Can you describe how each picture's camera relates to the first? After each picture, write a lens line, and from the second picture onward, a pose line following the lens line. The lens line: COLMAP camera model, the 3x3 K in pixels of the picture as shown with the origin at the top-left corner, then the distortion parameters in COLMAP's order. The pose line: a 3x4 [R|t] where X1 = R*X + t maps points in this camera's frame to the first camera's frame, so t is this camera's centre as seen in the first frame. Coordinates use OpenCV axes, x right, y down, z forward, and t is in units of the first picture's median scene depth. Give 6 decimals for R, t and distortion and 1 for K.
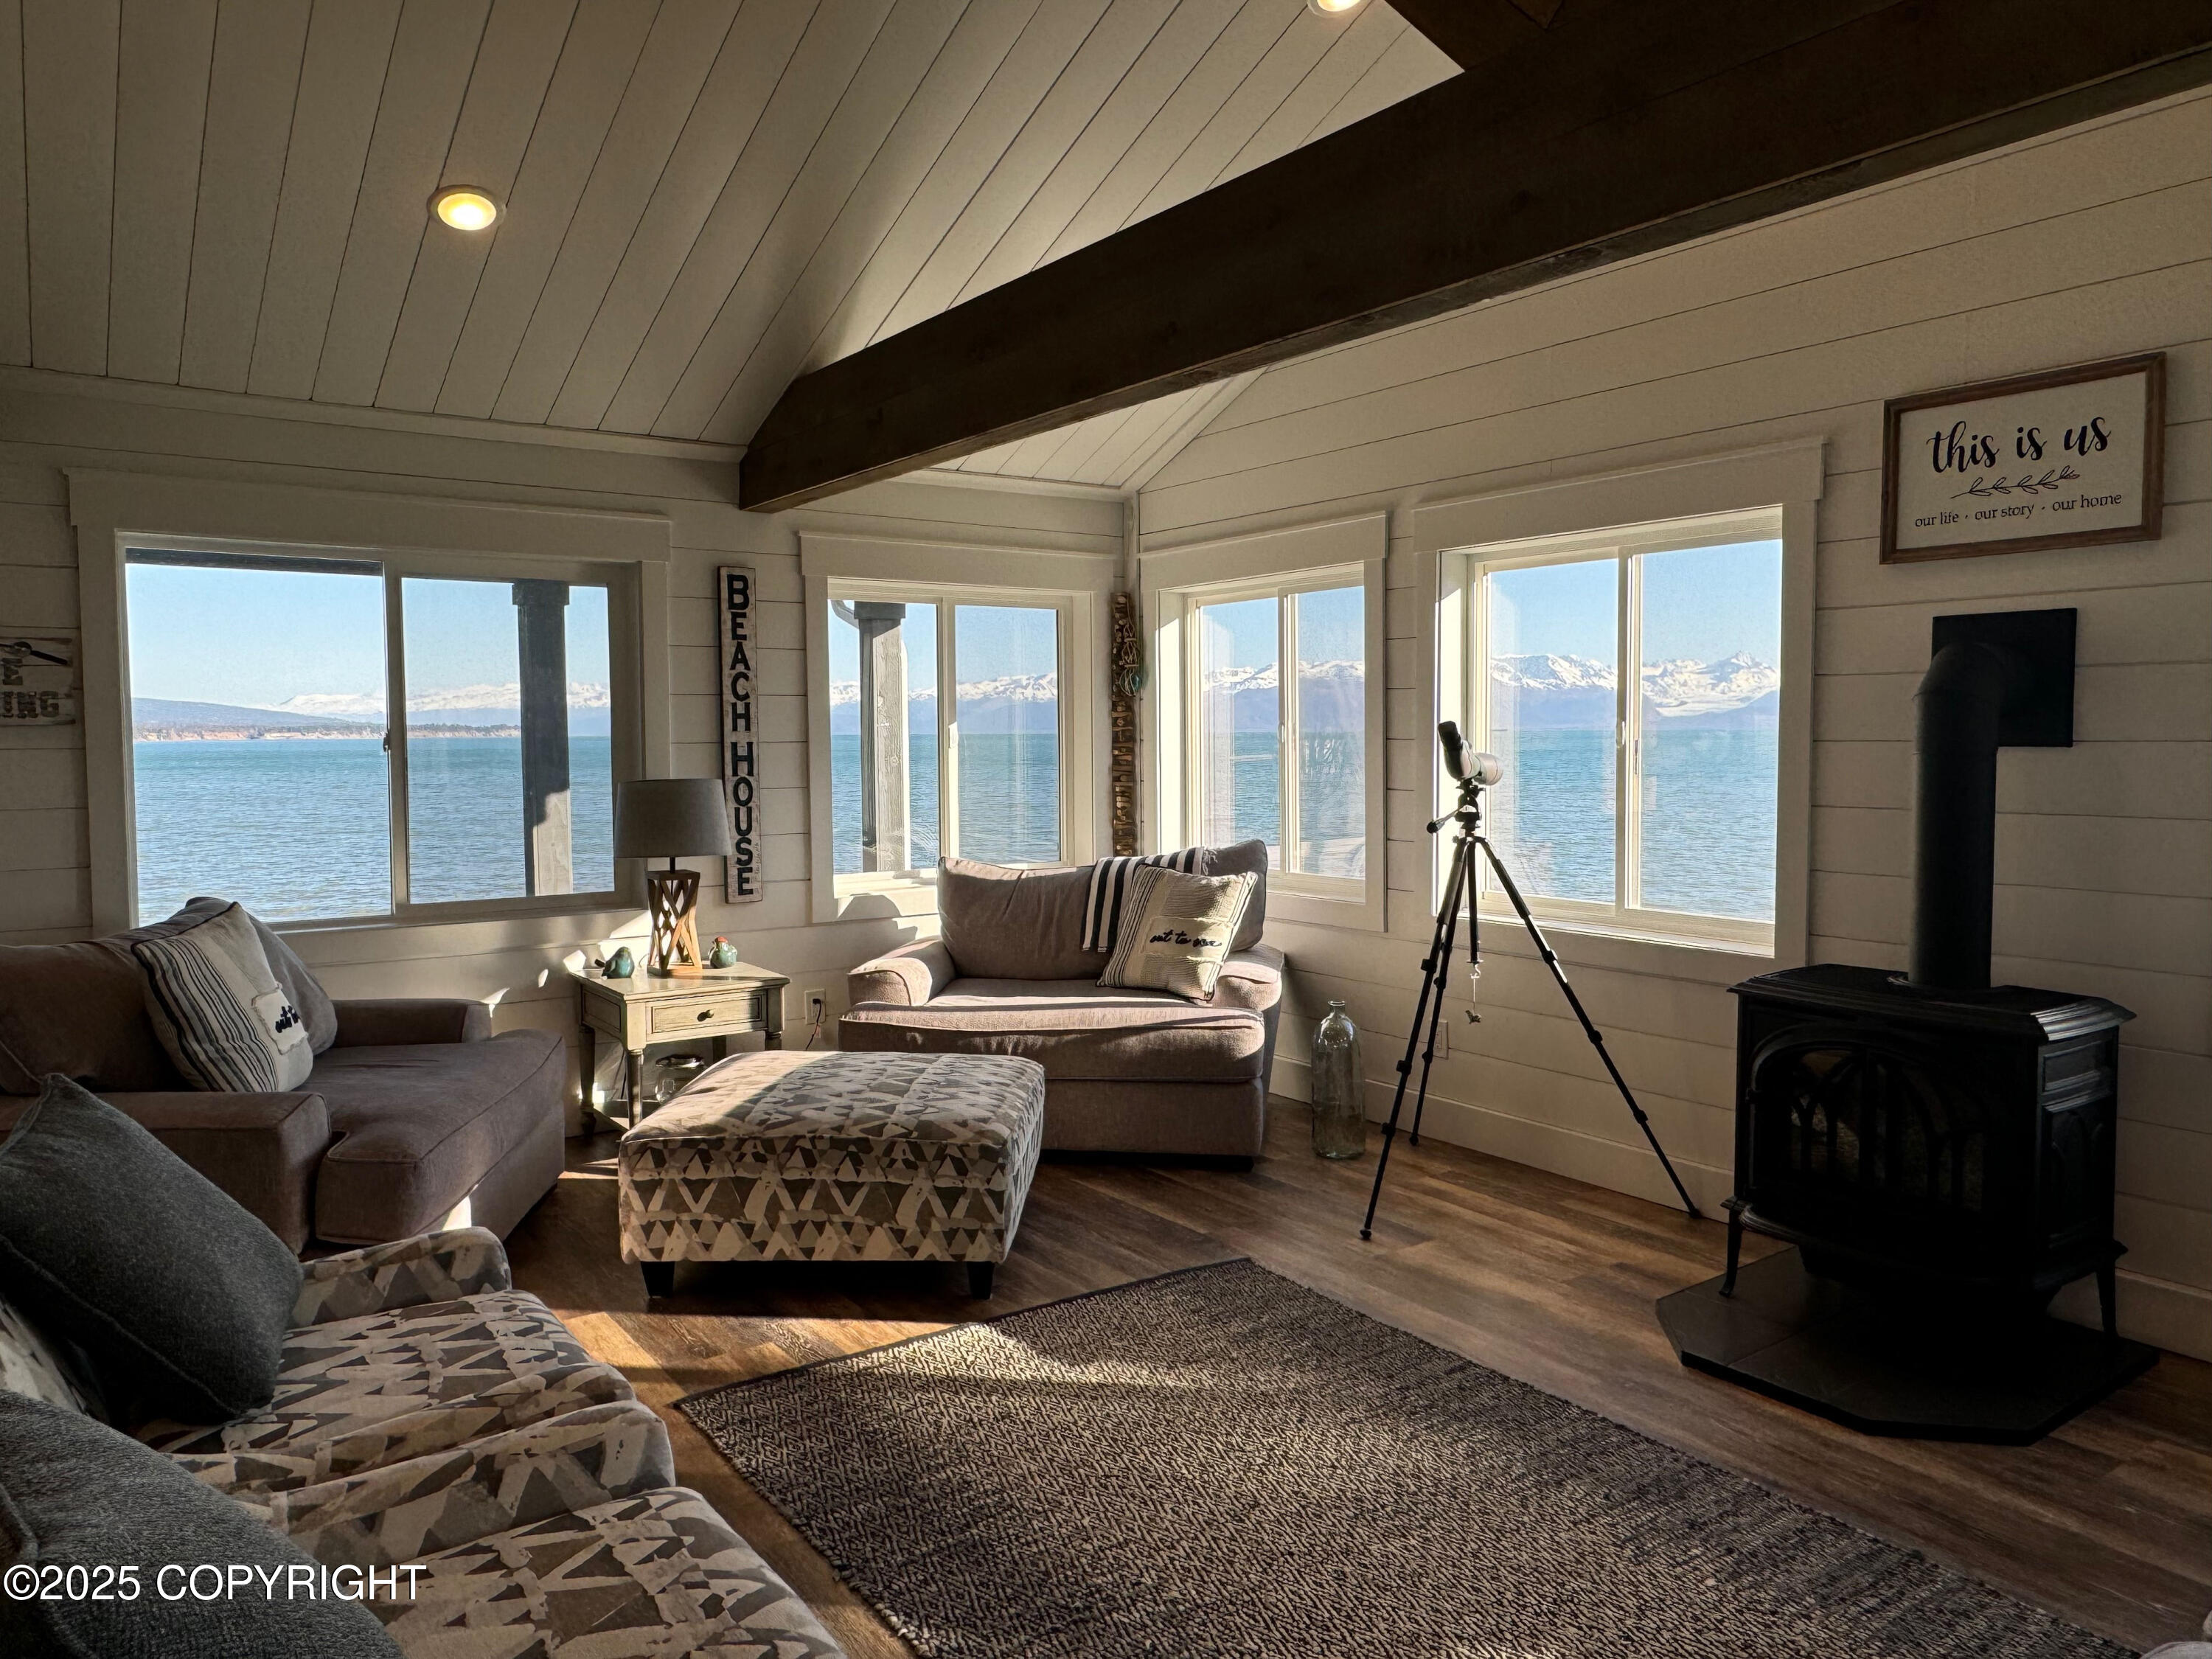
lens RADIAL K [[1514.9, 0, 1106.0], [0, 1514.9, 829.5], [0, 0, 1]] dist [-0.003444, 0.000398]
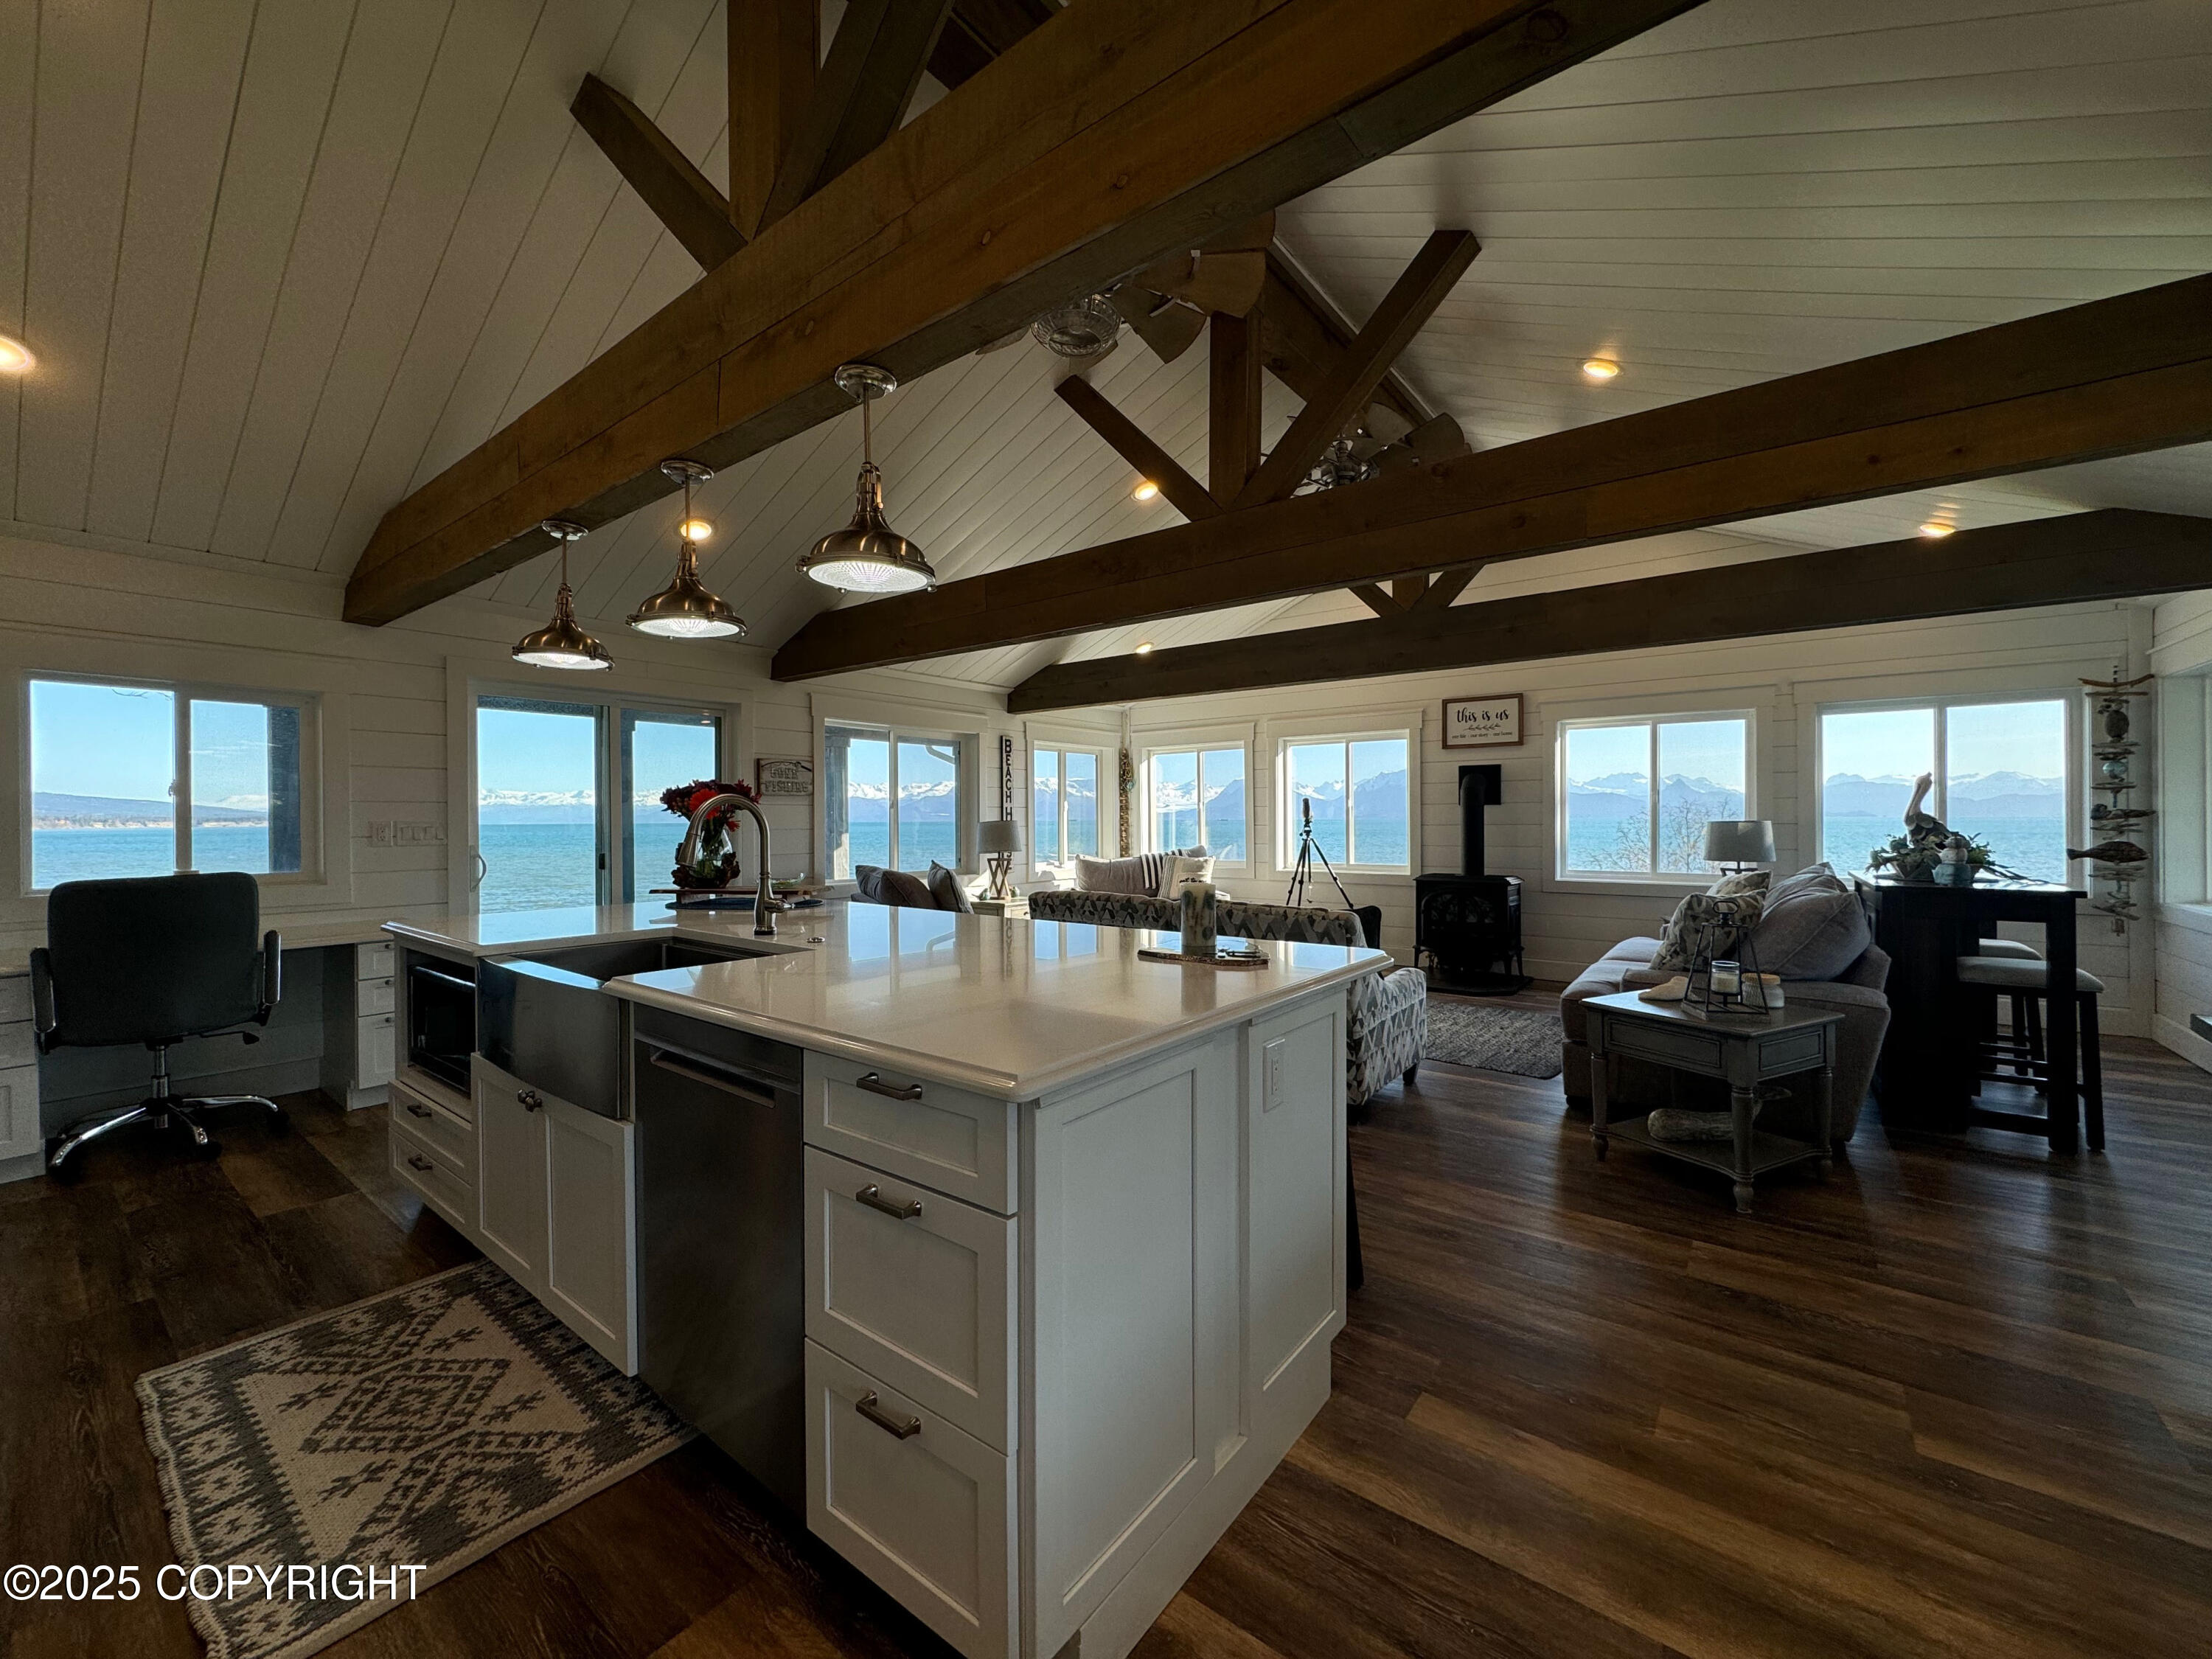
lens RADIAL K [[882.1, 0, 1106.0], [0, 882.1, 829.5], [0, 0, 1]] dist [-0.004390, -0.000434]
pose [[0.956026, -0.003525, 0.293260, -0.542321], [0.019636, 0.998453, -0.052012, 0.059023], [-0.292623, 0.055484, 0.954617, -0.430281]]
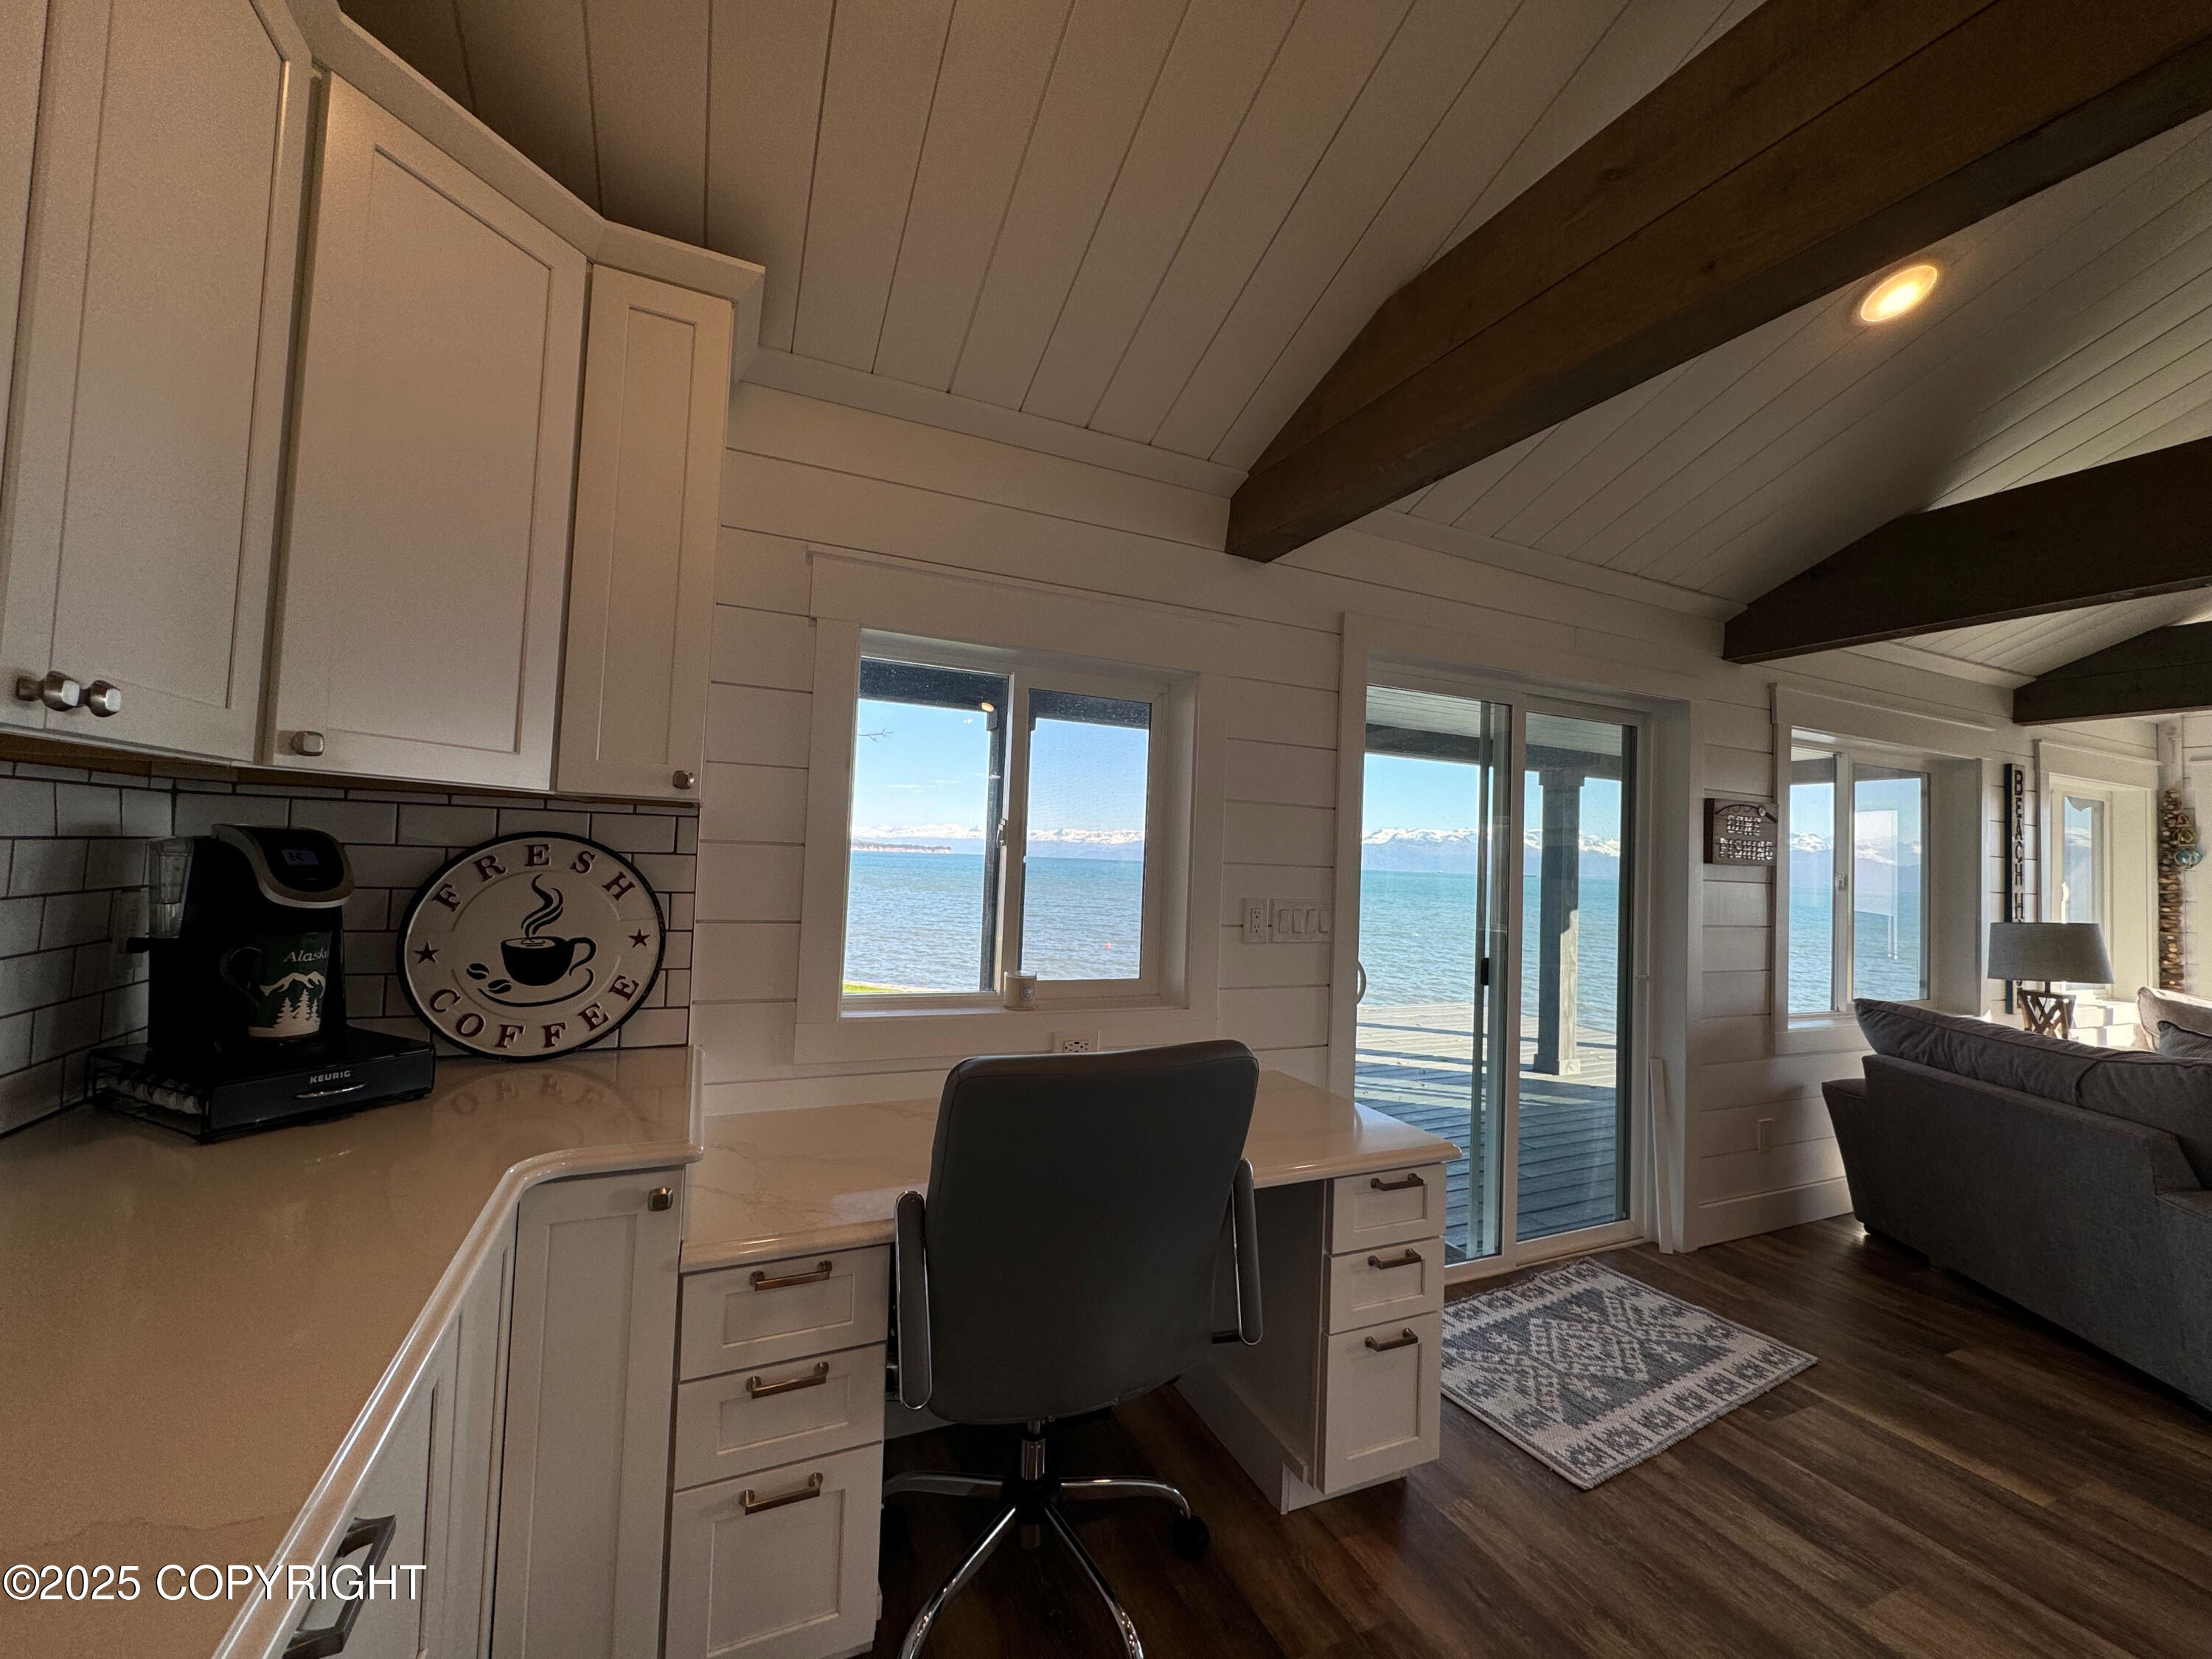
lens RADIAL K [[904.5, 0, 1106.0], [0, 904.5, 829.5], [0, 0, 1]] dist [-0.000234, -0.000065]
pose [[0.982306, 0.039149, -0.183144, -0.948933], [-0.056876, 0.994081, -0.092561, 0.006698], [0.178436, 0.101339, 0.978719, 0.071790]]
